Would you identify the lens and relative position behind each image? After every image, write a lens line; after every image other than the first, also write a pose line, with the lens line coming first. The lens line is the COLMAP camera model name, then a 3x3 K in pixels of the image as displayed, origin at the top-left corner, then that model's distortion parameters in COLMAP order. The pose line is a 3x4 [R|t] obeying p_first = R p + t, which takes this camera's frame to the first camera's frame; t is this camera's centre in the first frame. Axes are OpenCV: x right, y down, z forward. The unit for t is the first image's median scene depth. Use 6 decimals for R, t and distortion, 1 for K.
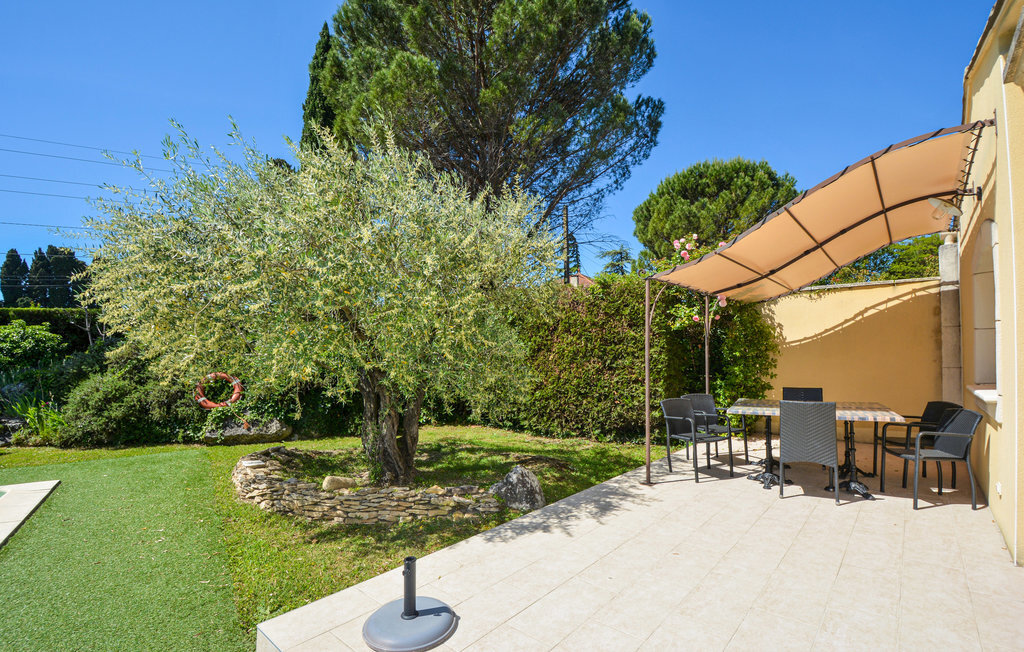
lens RADIAL K [[461.5, 0, 527.7], [0, 461.5, 334.9], [0, 0, 1]] dist [-0.026546, -0.000389]
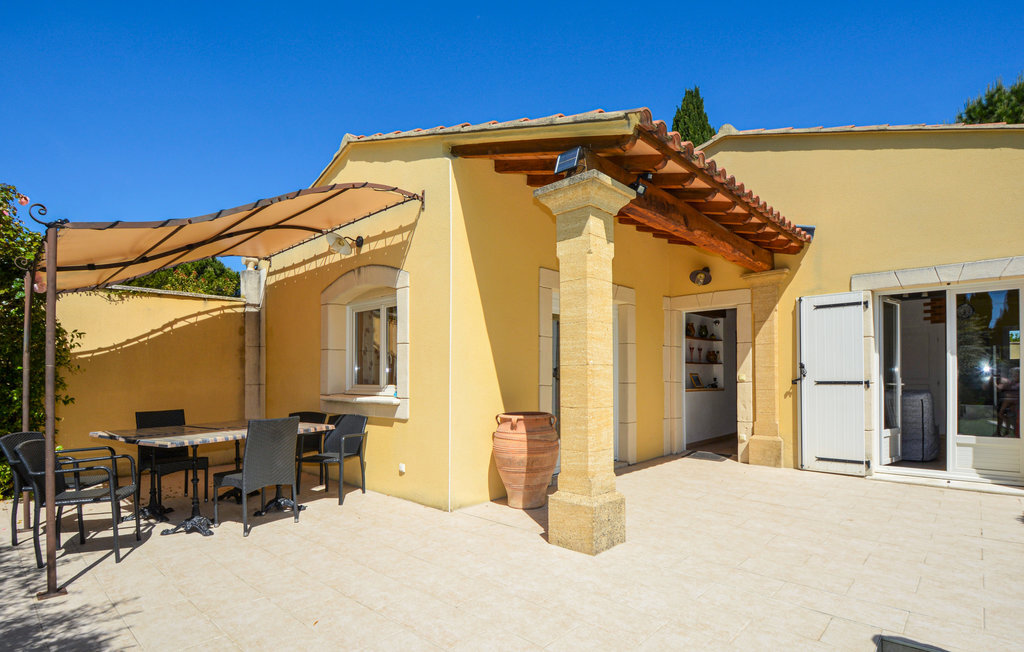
lens RADIAL K [[523.0, 0, 512.0], [0, 523.0, 373.4], [0, 0, 1]] dist [-0.001068, -0.000847]
pose [[0.042002, 0.018765, 0.998941, -0.214767], [-0.041818, 0.998980, -0.017007, 0.032891], [-0.998242, -0.041060, 0.042744, 0.277864]]
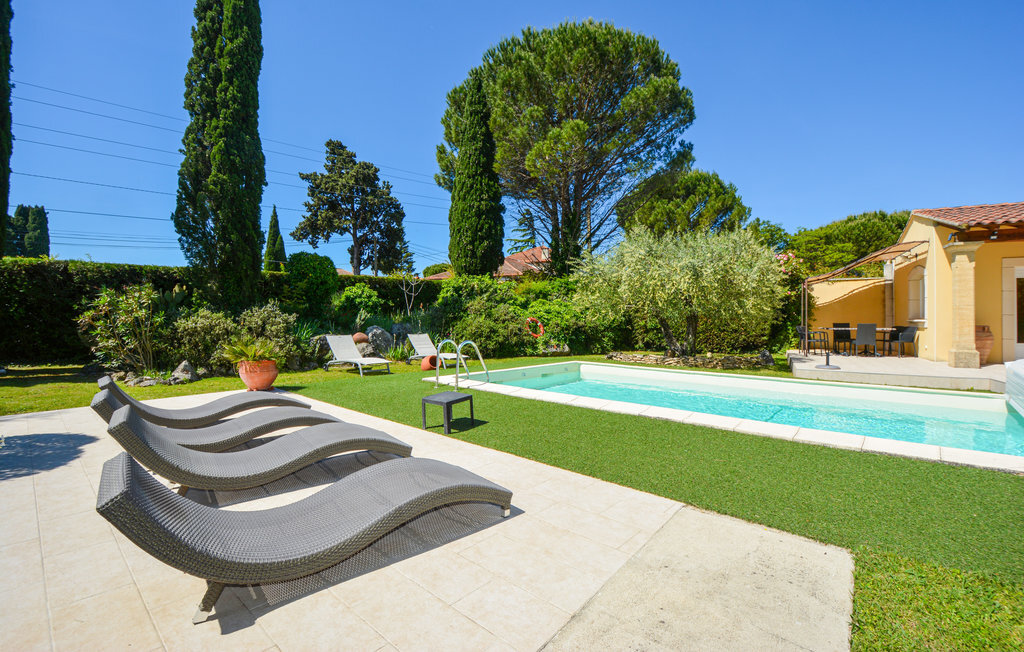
lens RADIAL K [[452.9, 0, 512.0], [0, 452.9, 314.2], [0, 0, 1]] dist [-0.023982, -0.000235]
pose [[0.982685, 0.009968, 0.185017, -1.166412], [-0.015678, 0.999444, 0.029420, 0.020613], [-0.184621, -0.031812, 0.982295, -0.752285]]
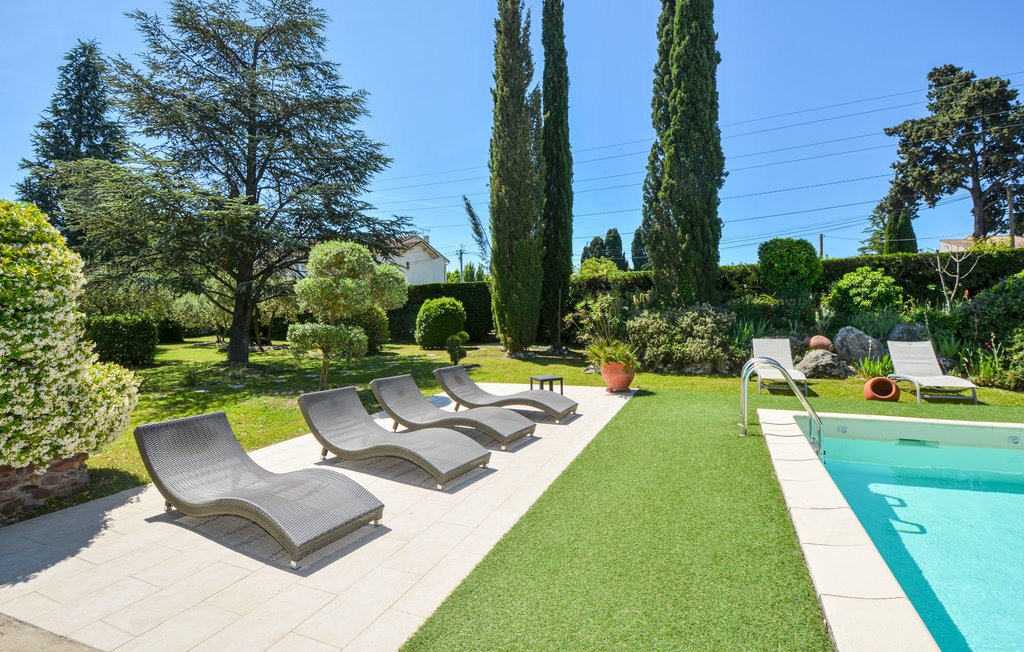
lens RADIAL K [[470.9, 0, 521.1], [0, 470.9, 323.7], [0, 0, 1]] dist [-0.033346, -0.000610]
pose [[0.481415, 0.022629, -0.876201, -0.693198], [0.048615, 0.997438, 0.052471, 0.003624], [0.875144, -0.067857, 0.479081, -0.397432]]
